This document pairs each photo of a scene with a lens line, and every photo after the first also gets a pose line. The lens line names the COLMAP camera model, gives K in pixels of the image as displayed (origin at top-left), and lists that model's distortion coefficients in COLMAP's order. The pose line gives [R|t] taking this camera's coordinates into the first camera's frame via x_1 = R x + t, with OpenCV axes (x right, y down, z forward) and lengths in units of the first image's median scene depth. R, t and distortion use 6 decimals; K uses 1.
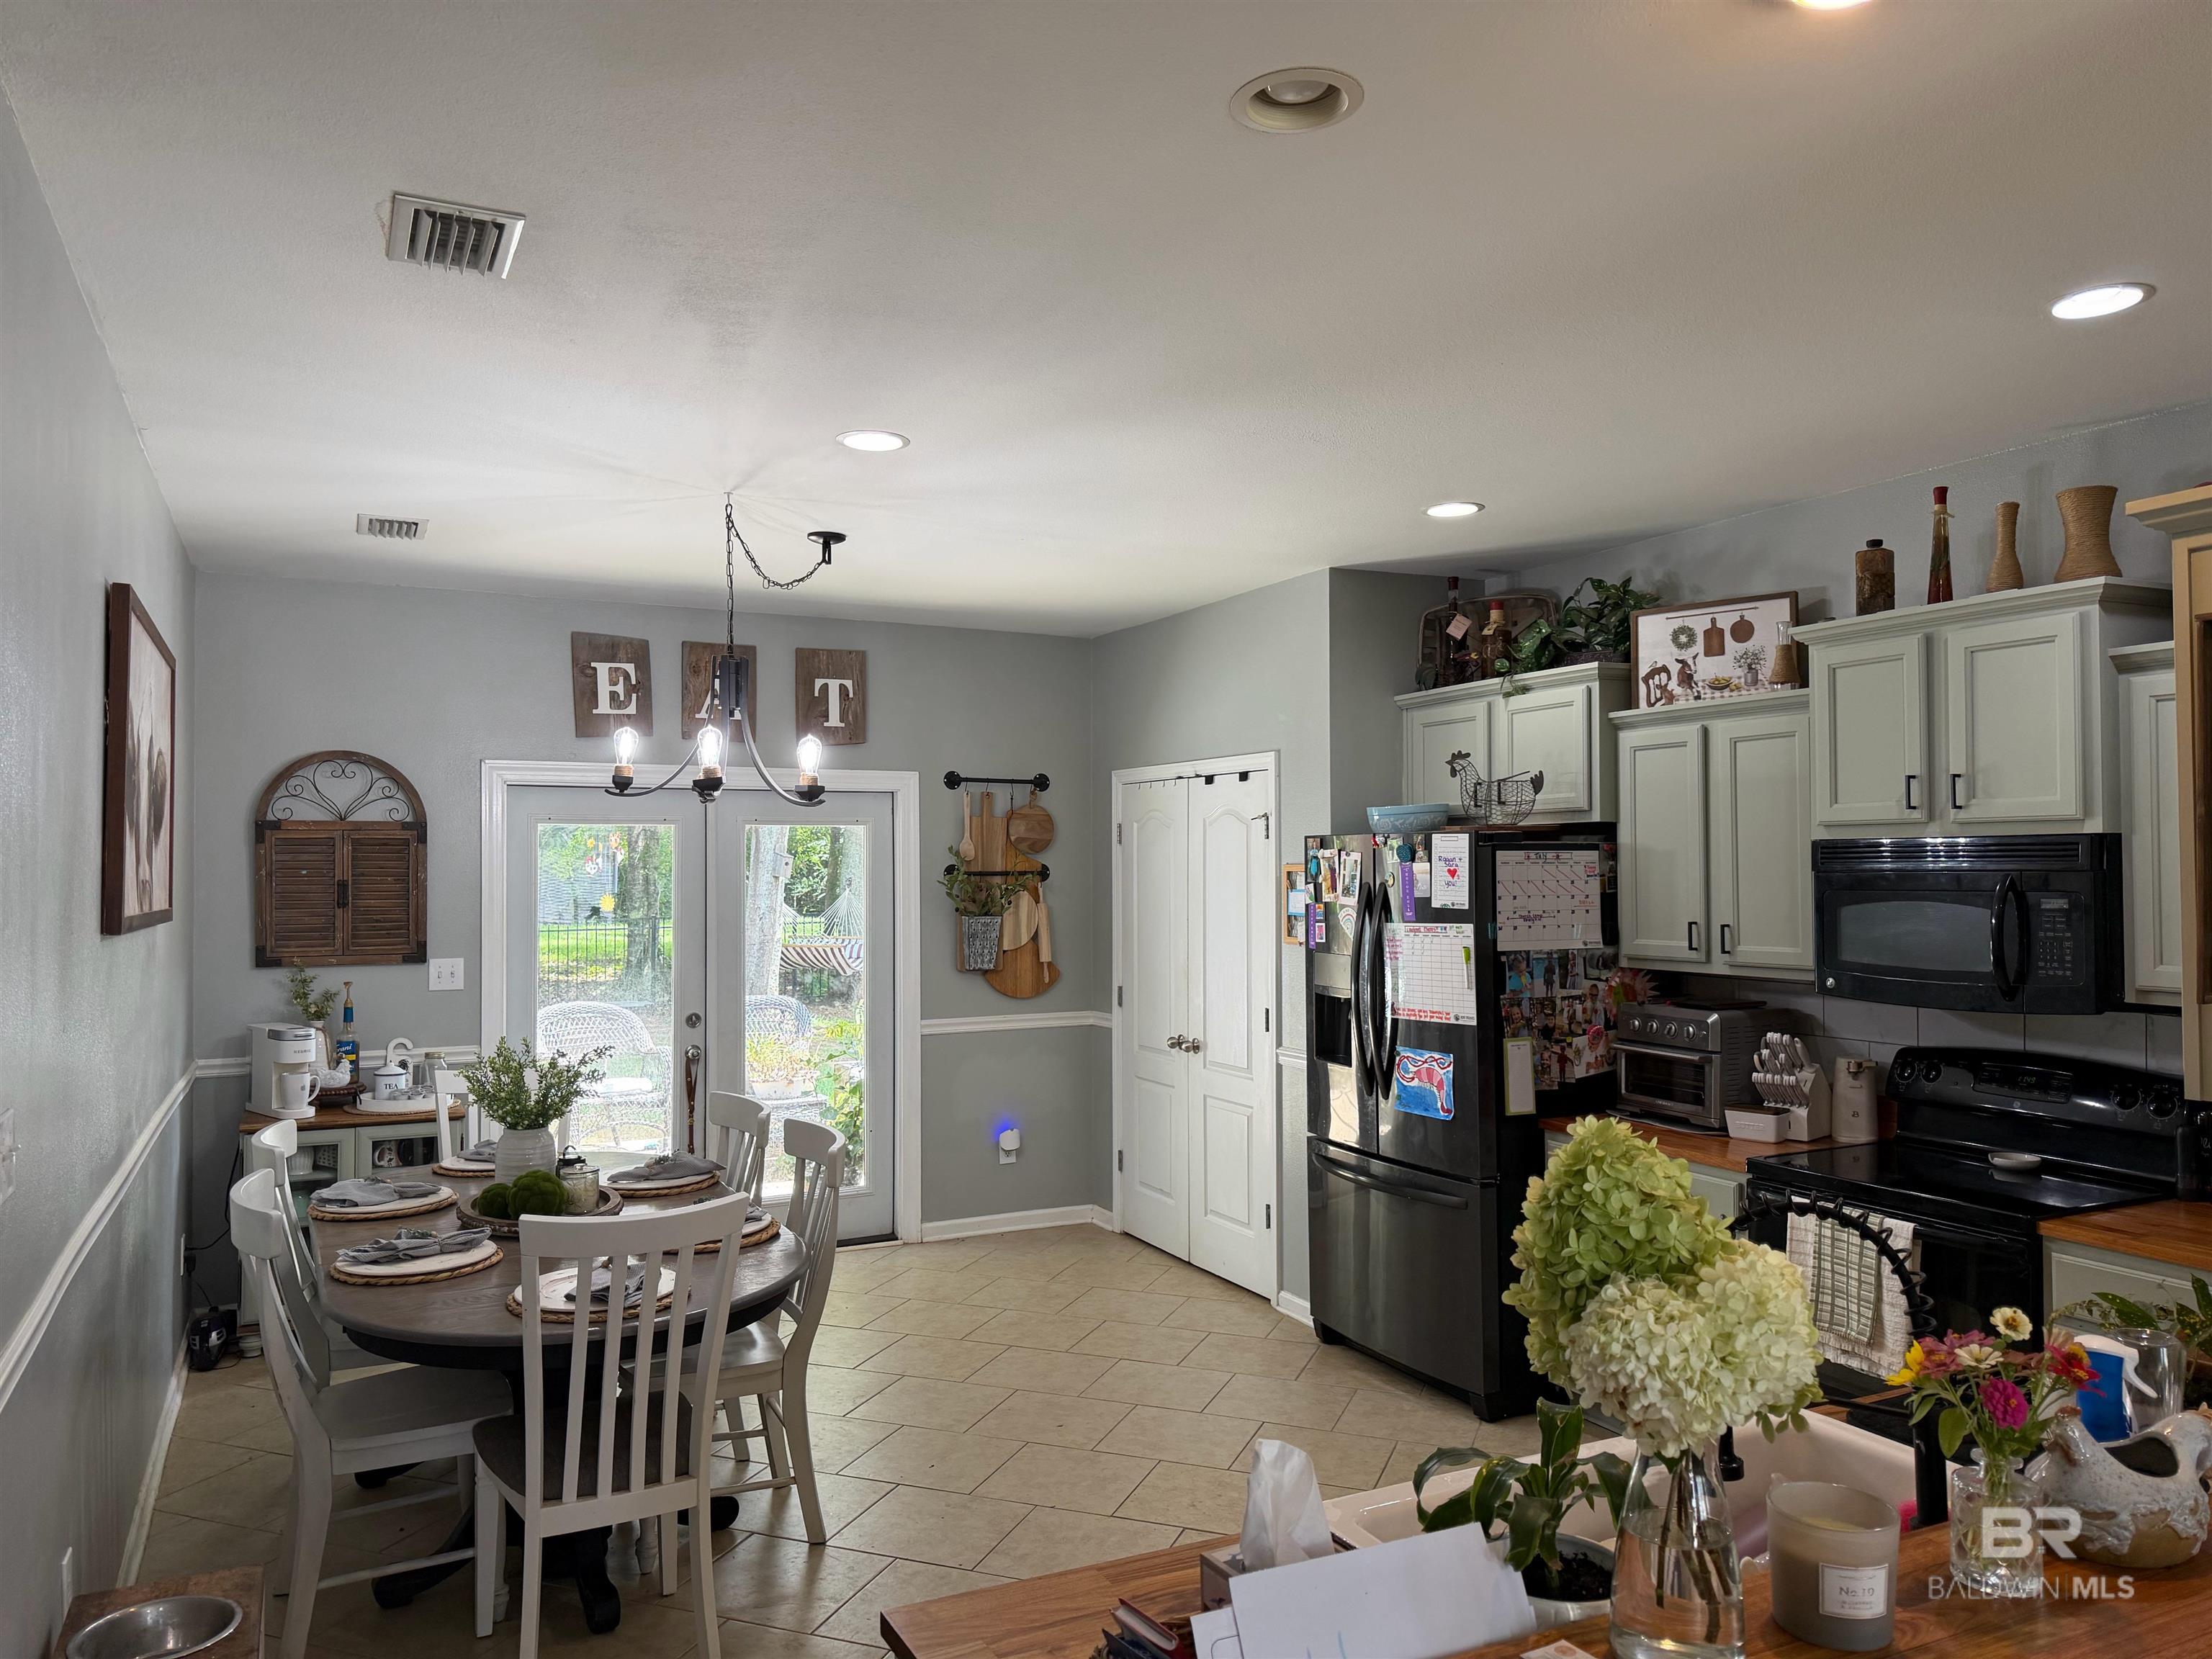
lens RADIAL K [[1547.6, 0, 1107.2], [0, 1547.6, 839.0], [0, 0, 1]] dist [0.059079, -0.010231]
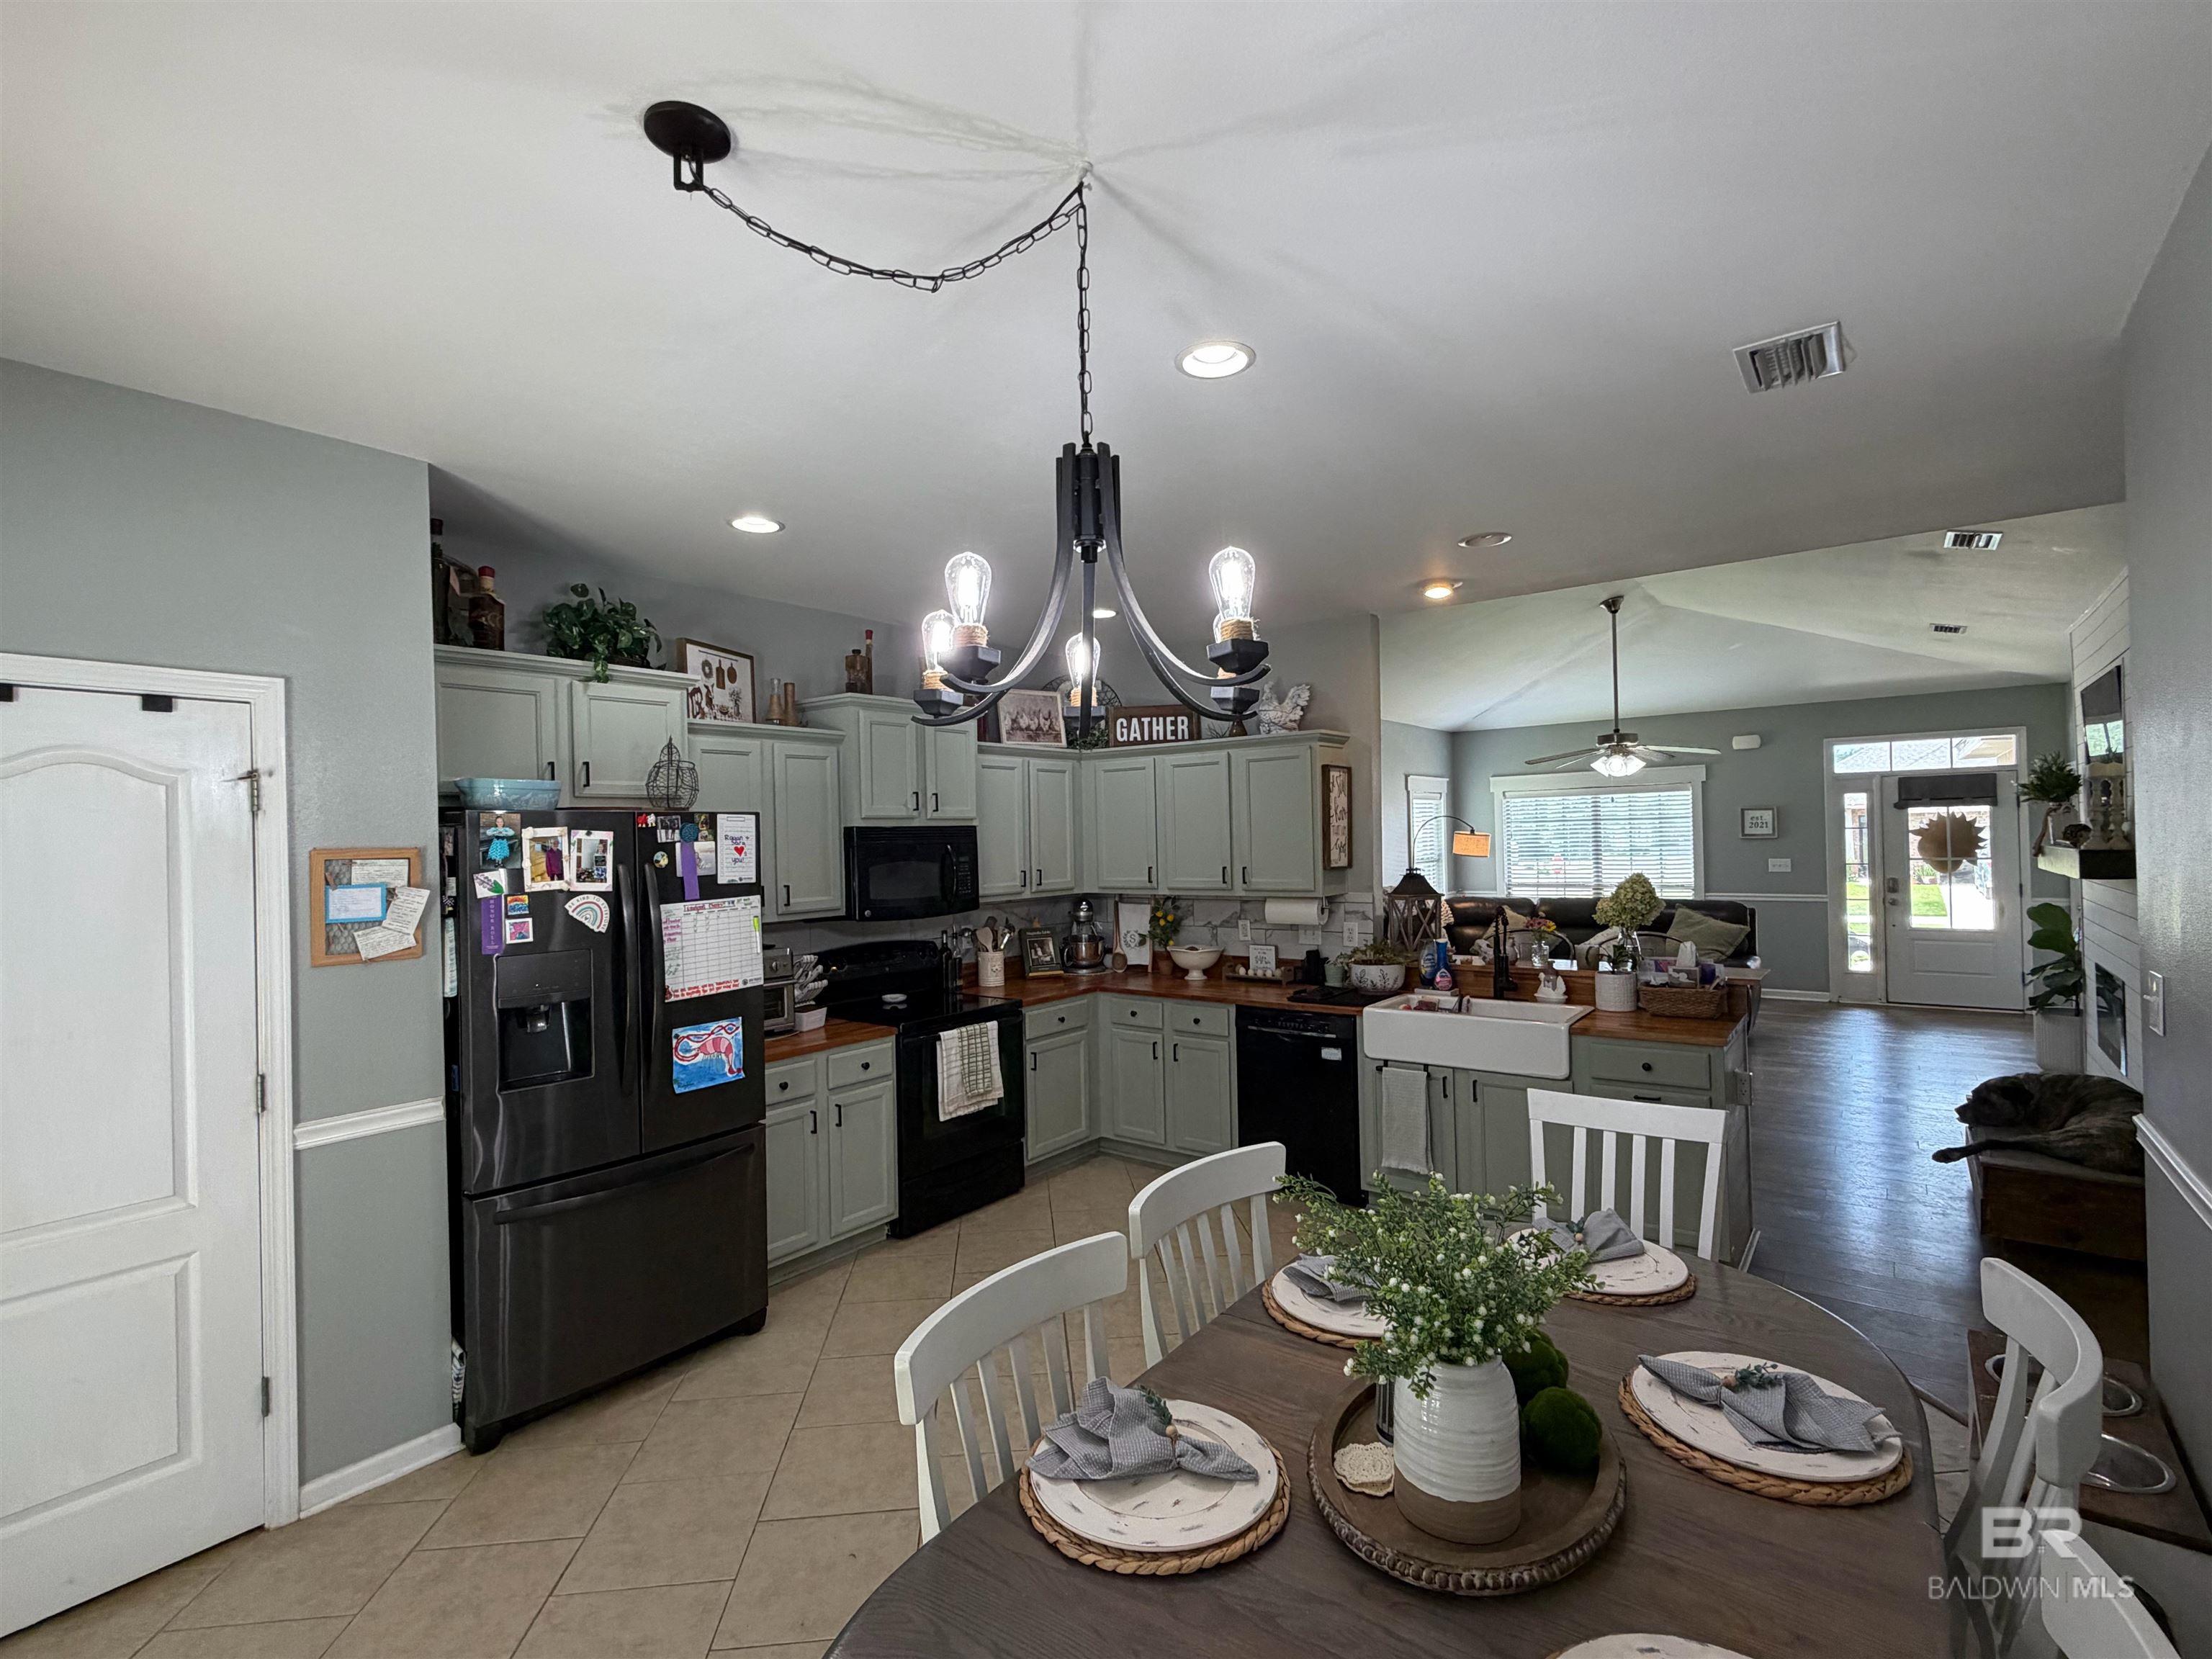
lens RADIAL K [[1031.8, 0, 1105.1], [0, 1031.8, 835.6], [0, 0, 1]] dist [-0.000925, -0.000454]
pose [[-0.431951, 0.017326, 0.901730, -0.431330], [0.008491, 0.999849, -0.015144, 0.019468], [-0.901857, 0.001116, -0.432033, 0.859482]]
